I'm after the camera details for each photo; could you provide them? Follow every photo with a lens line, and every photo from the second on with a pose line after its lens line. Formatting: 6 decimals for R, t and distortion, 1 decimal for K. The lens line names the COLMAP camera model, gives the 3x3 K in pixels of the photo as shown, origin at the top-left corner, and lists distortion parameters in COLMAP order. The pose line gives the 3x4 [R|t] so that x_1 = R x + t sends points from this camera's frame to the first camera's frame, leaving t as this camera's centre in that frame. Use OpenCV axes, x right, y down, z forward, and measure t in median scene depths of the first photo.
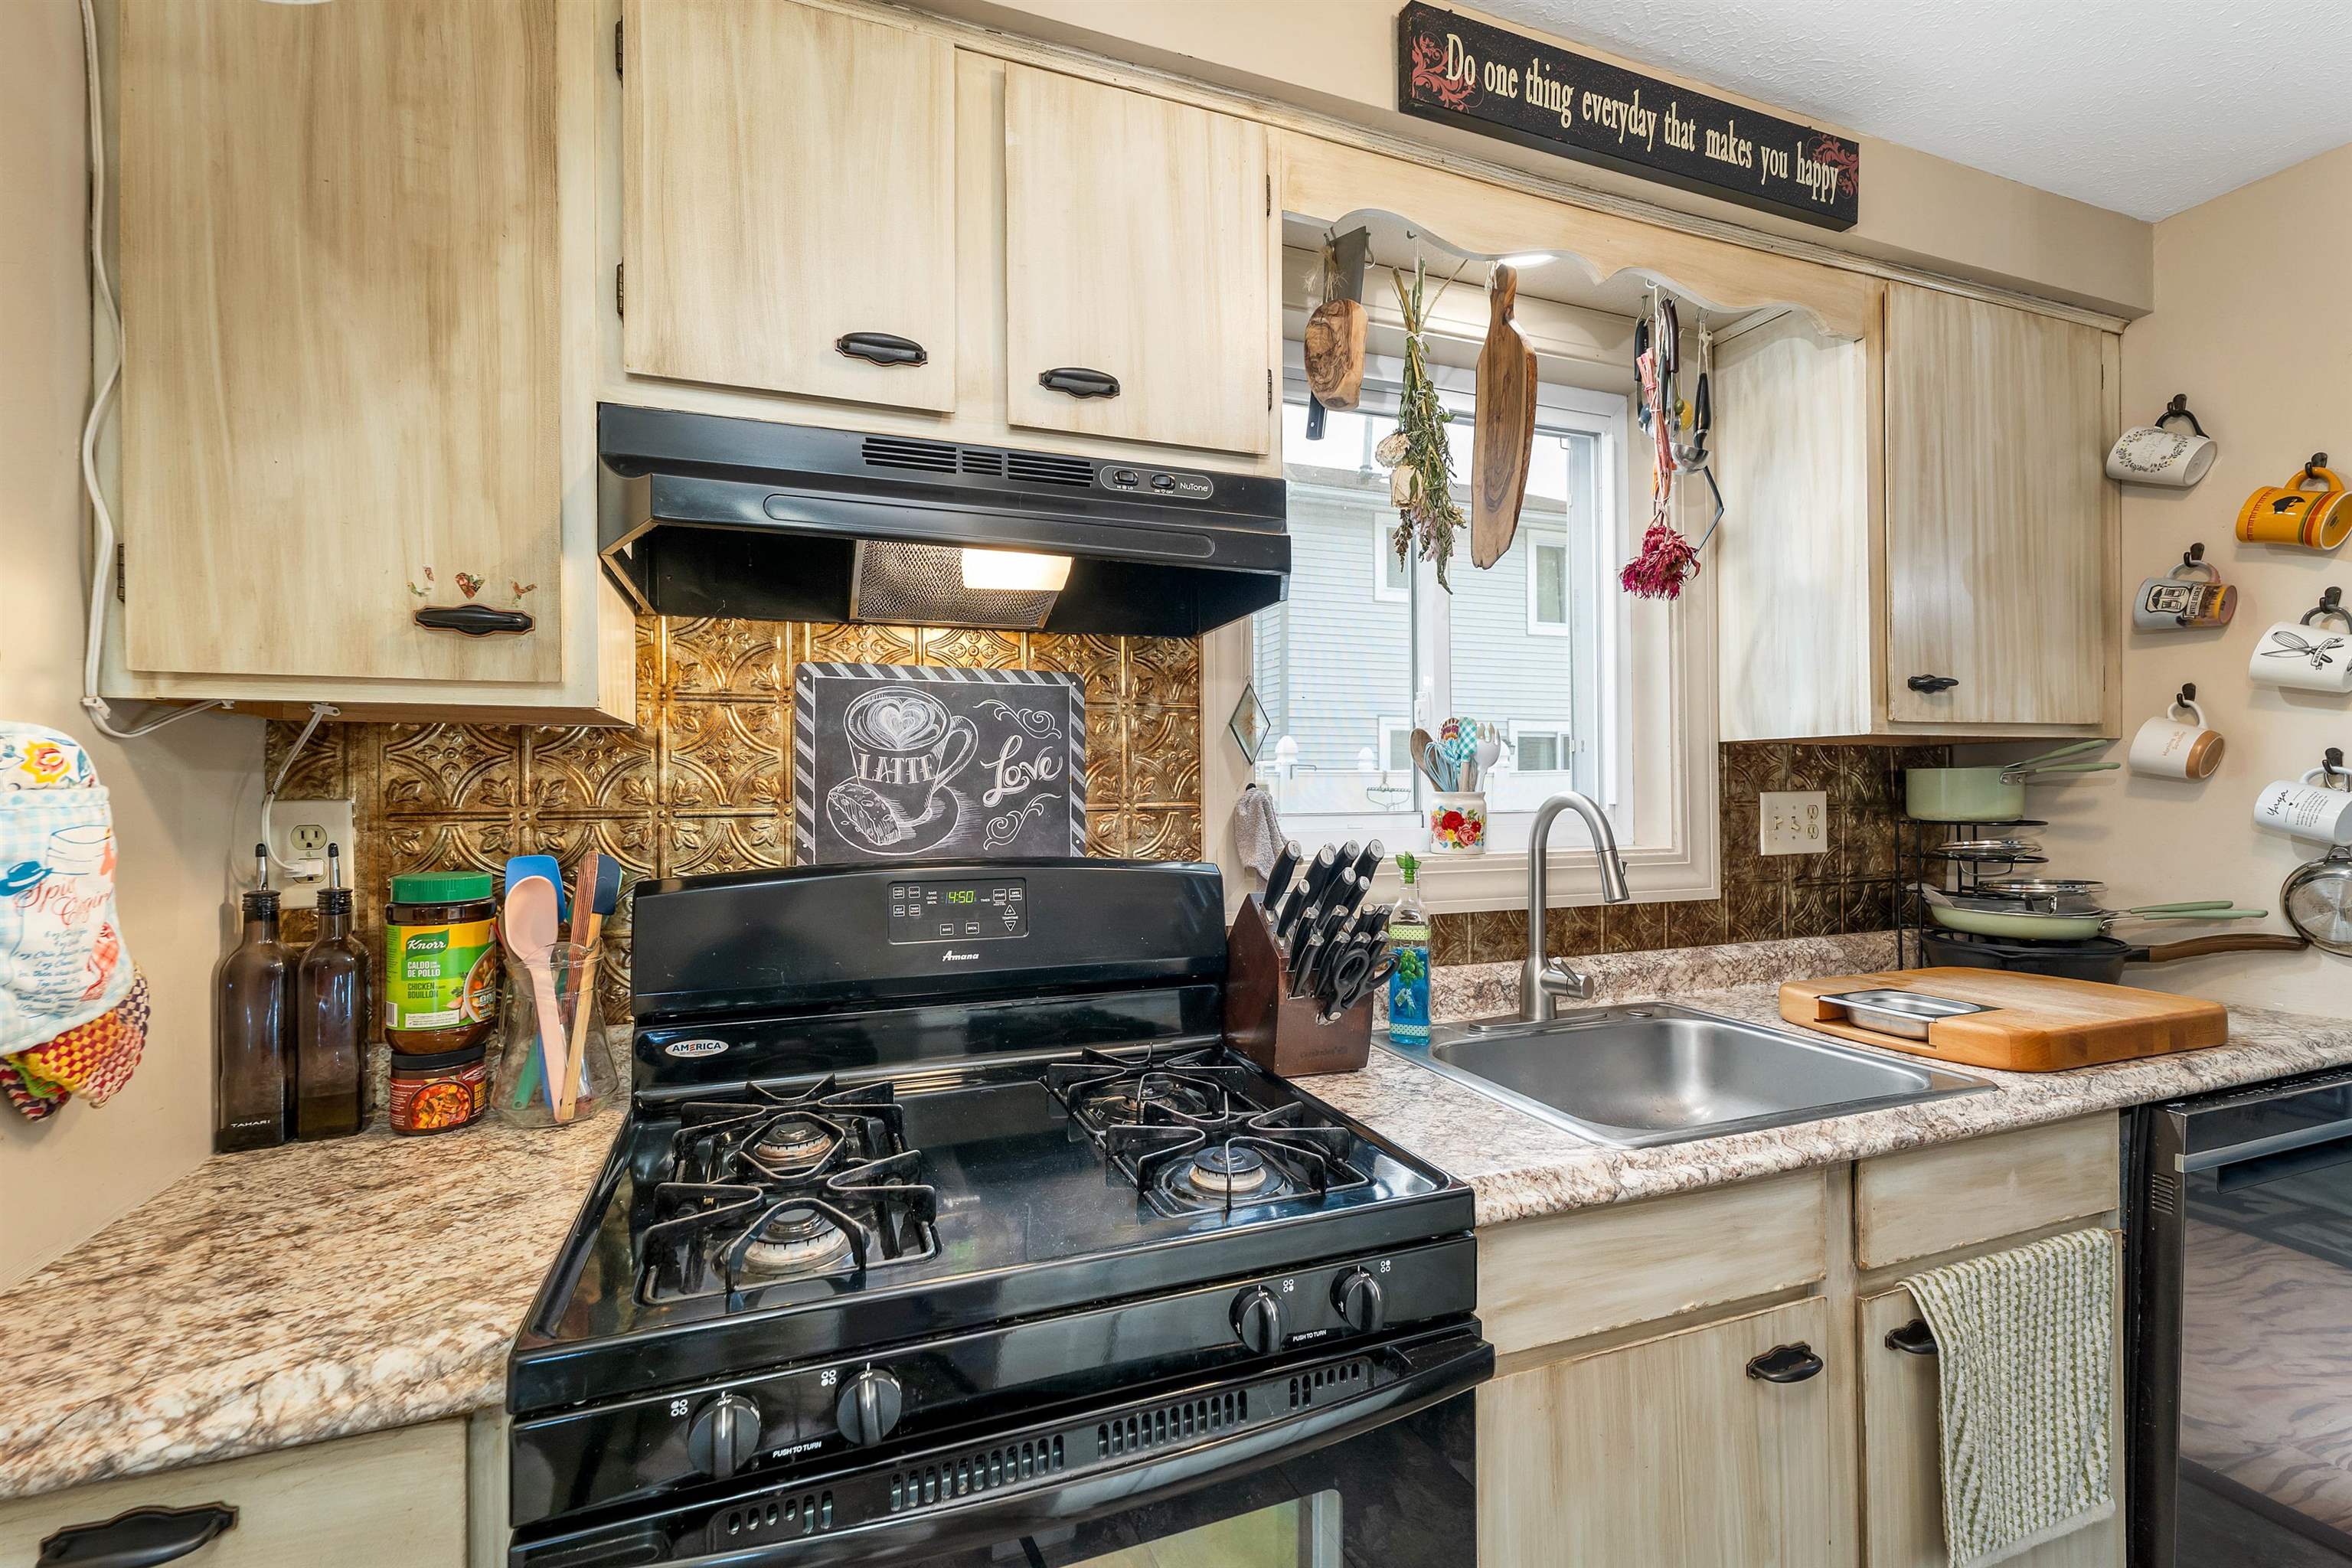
lens RADIAL K [[981.1, 0, 1164.9], [0, 981.1, 787.7], [0, 0, 1]] dist [0.004750, -0.001252]
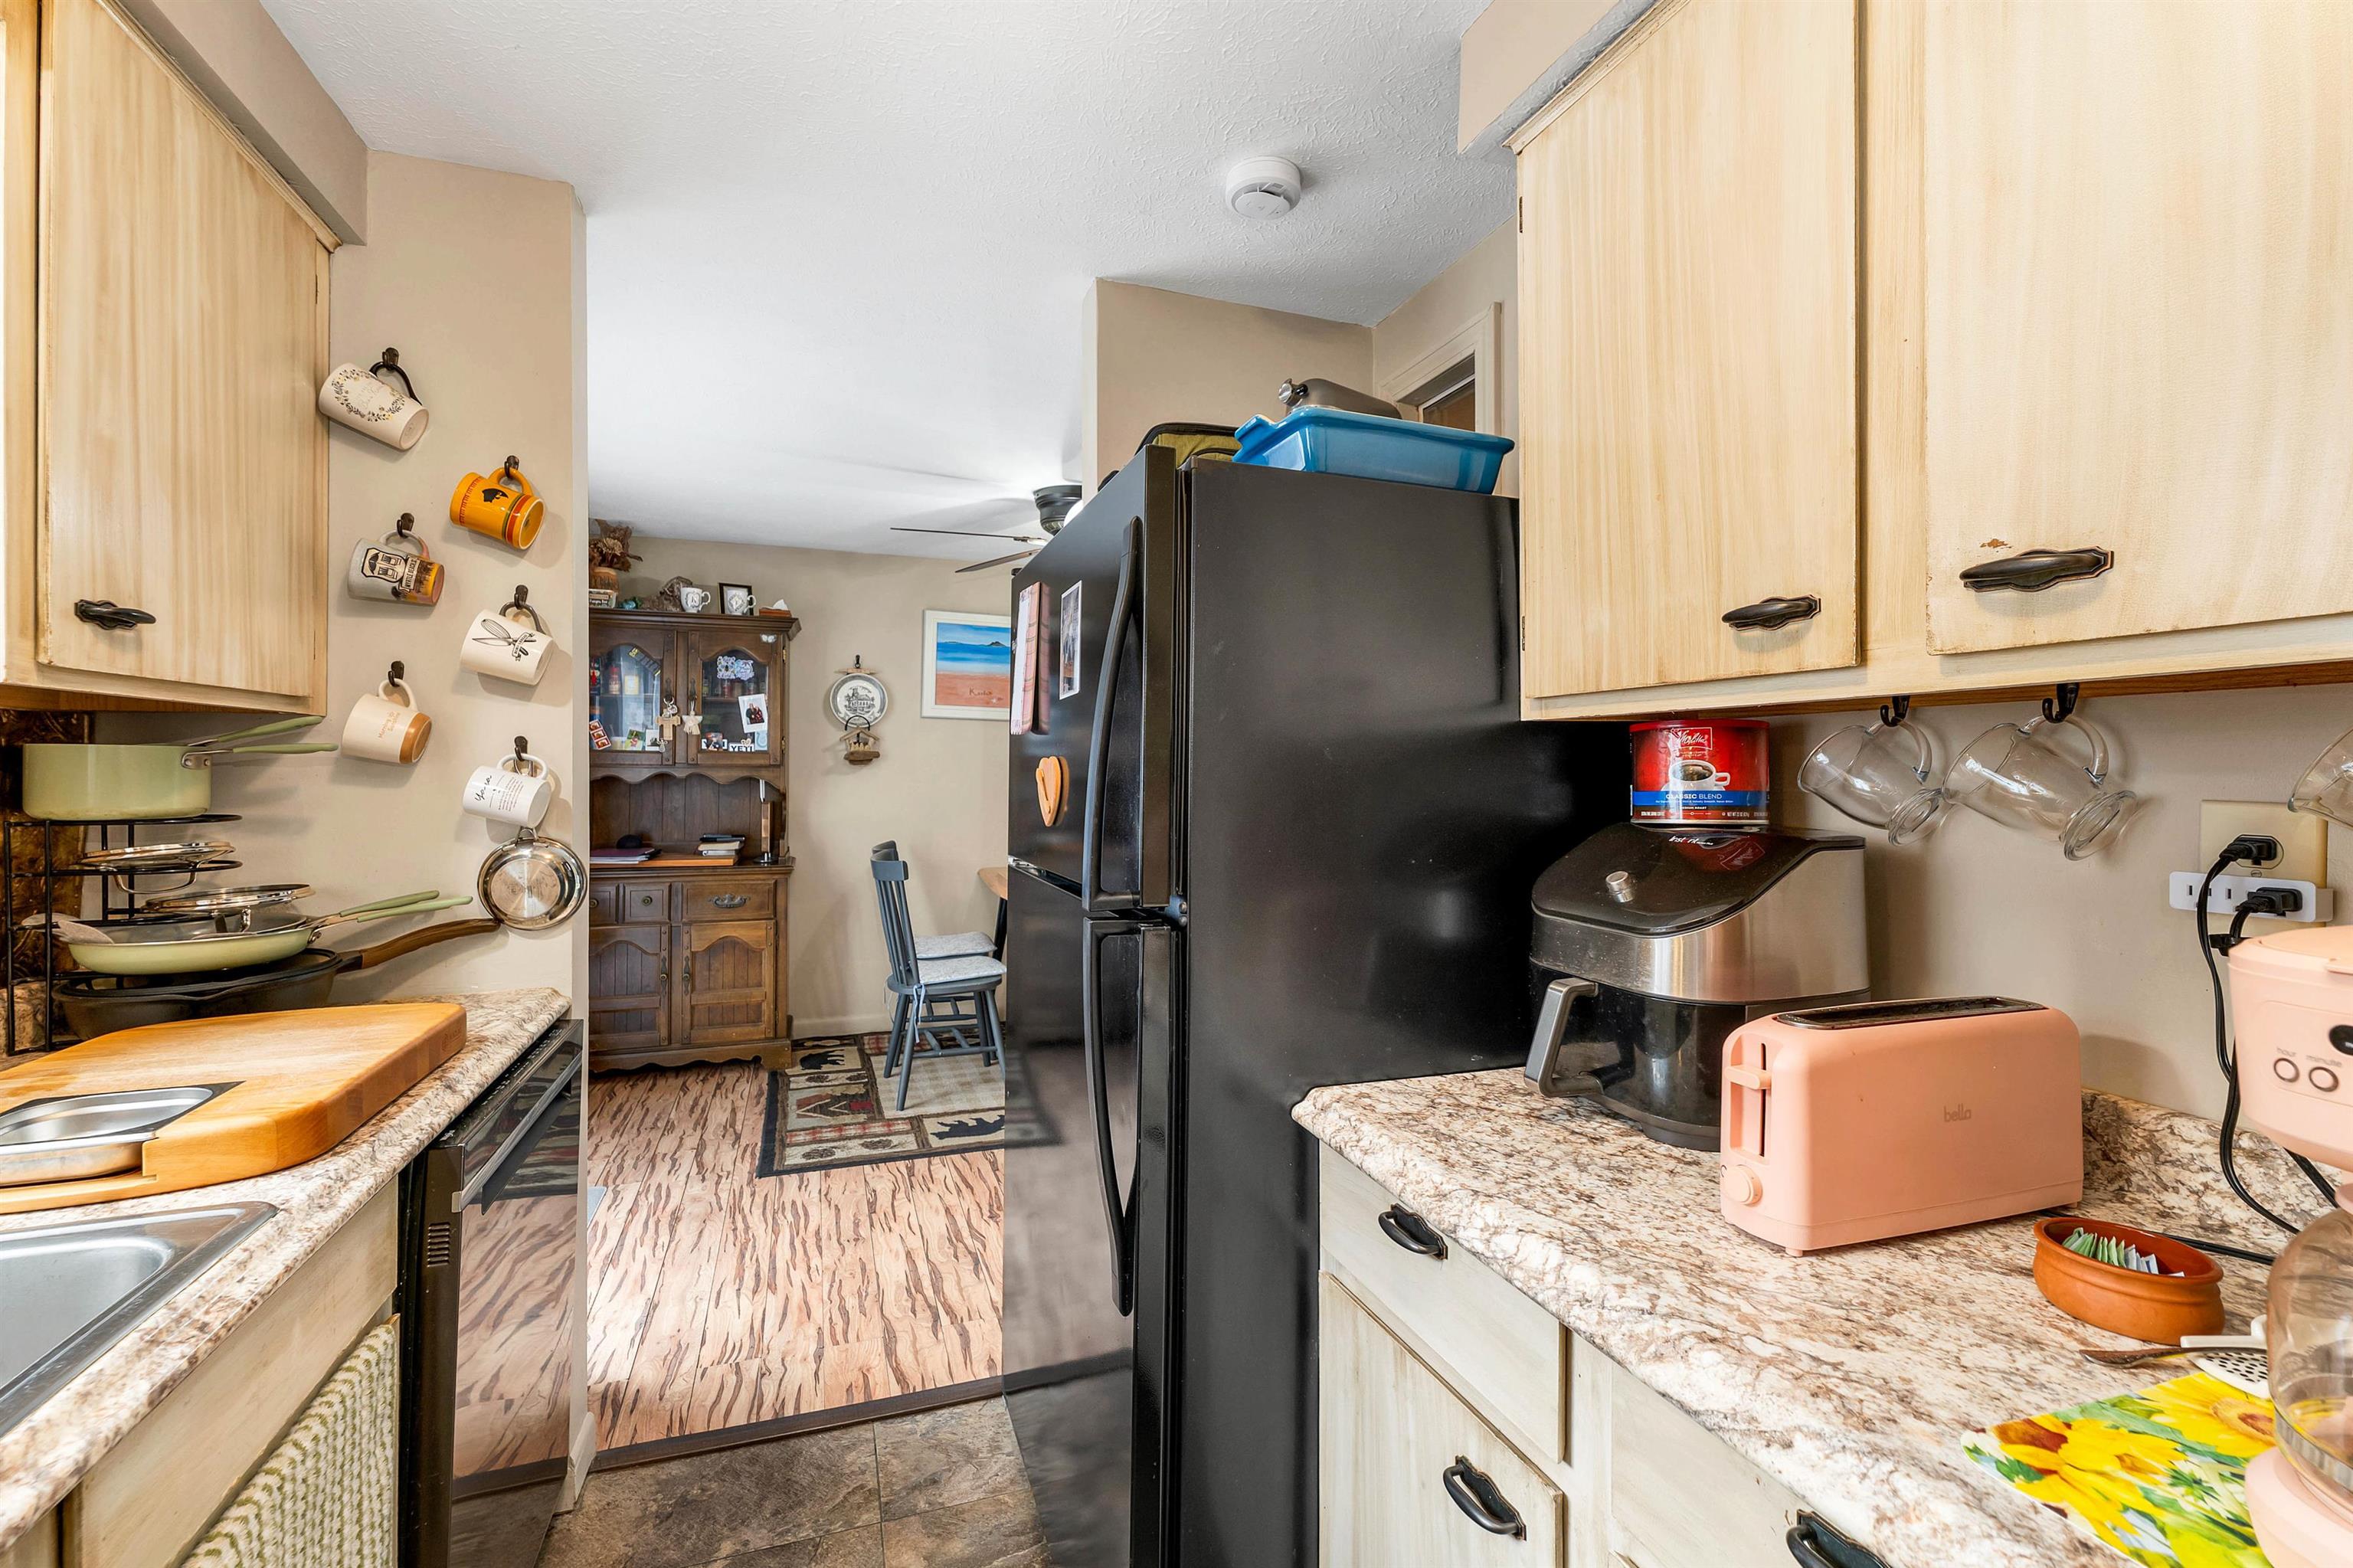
lens RADIAL K [[981.6, 0, 1155.6], [0, 981.6, 763.5], [0, 0, 1]] dist [0.004750, -0.001252]
pose [[0.005853, 0.011361, 0.999918, 0.115350], [-0.003331, 0.999930, -0.011341, -0.000759], [-0.999977, -0.003265, 0.005891, 0.280504]]
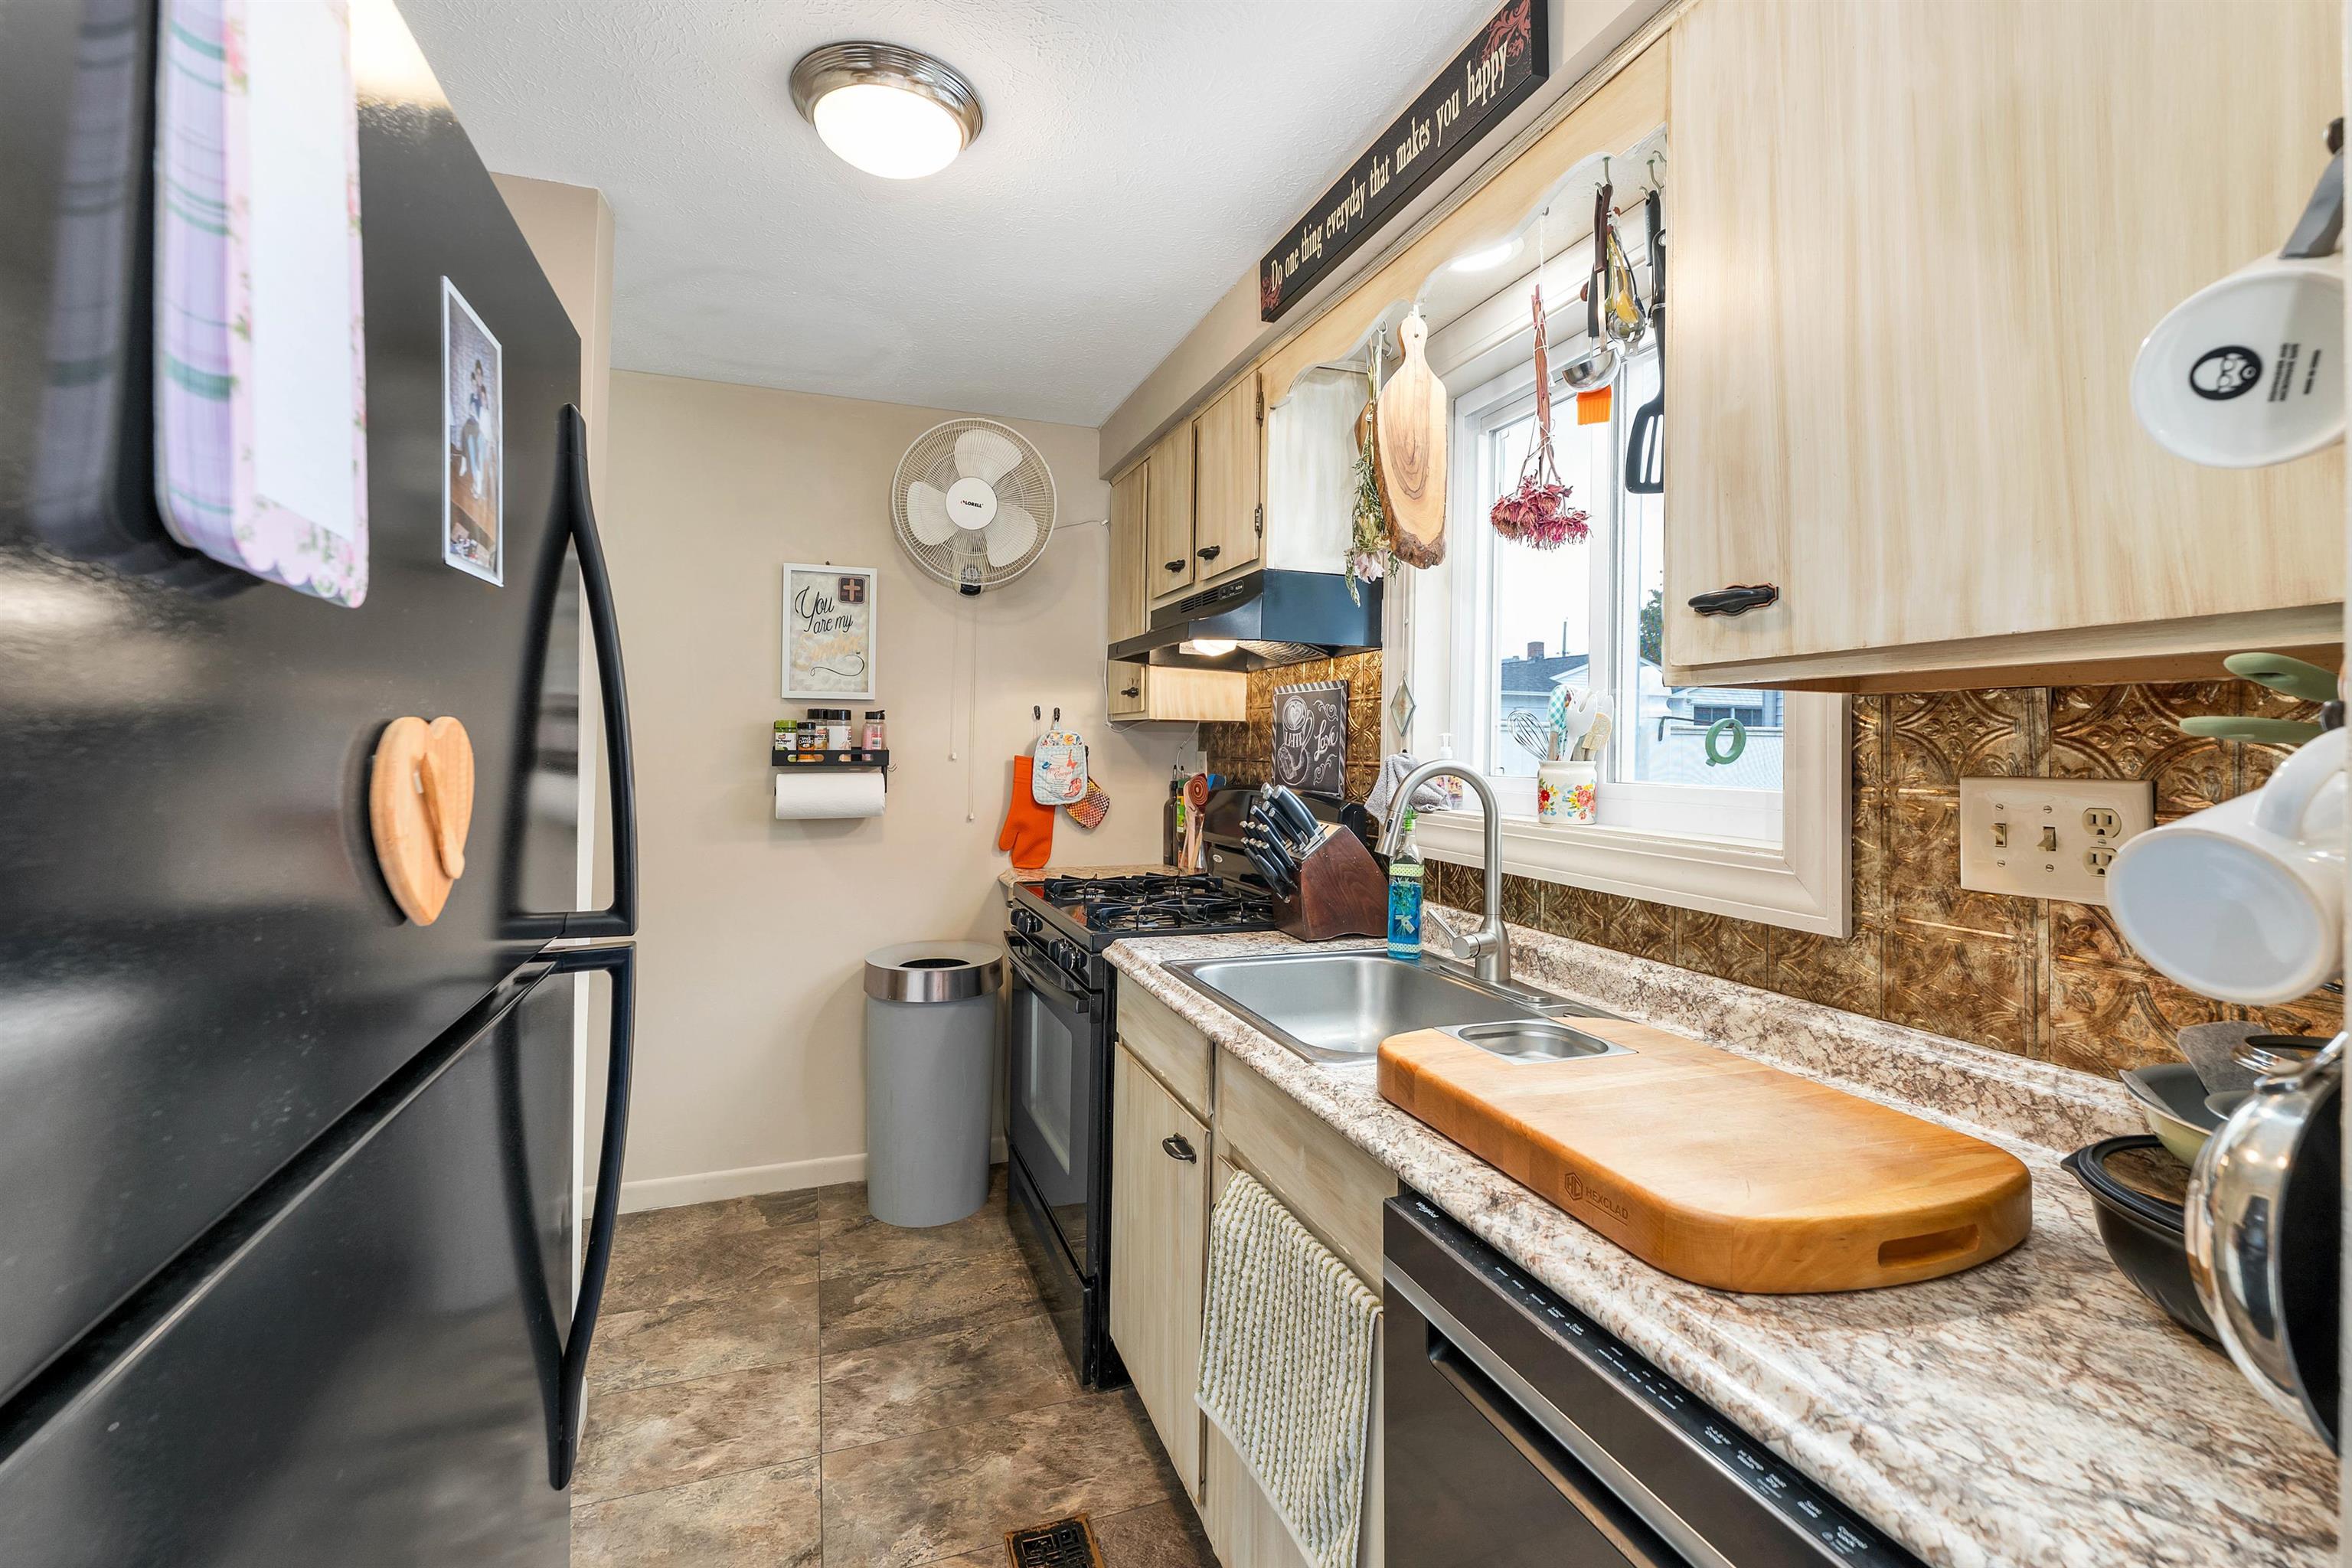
lens RADIAL K [[981.1, 0, 1186.6], [0, 981.1, 741.2], [0, 0, 1]] dist [0.004750, -0.001252]
pose [[0.015733, 0.001009, -0.999876, 1.334647], [-0.014170, 0.999899, 0.000786, -0.011772], [0.999776, 0.014156, 0.015746, 0.621240]]
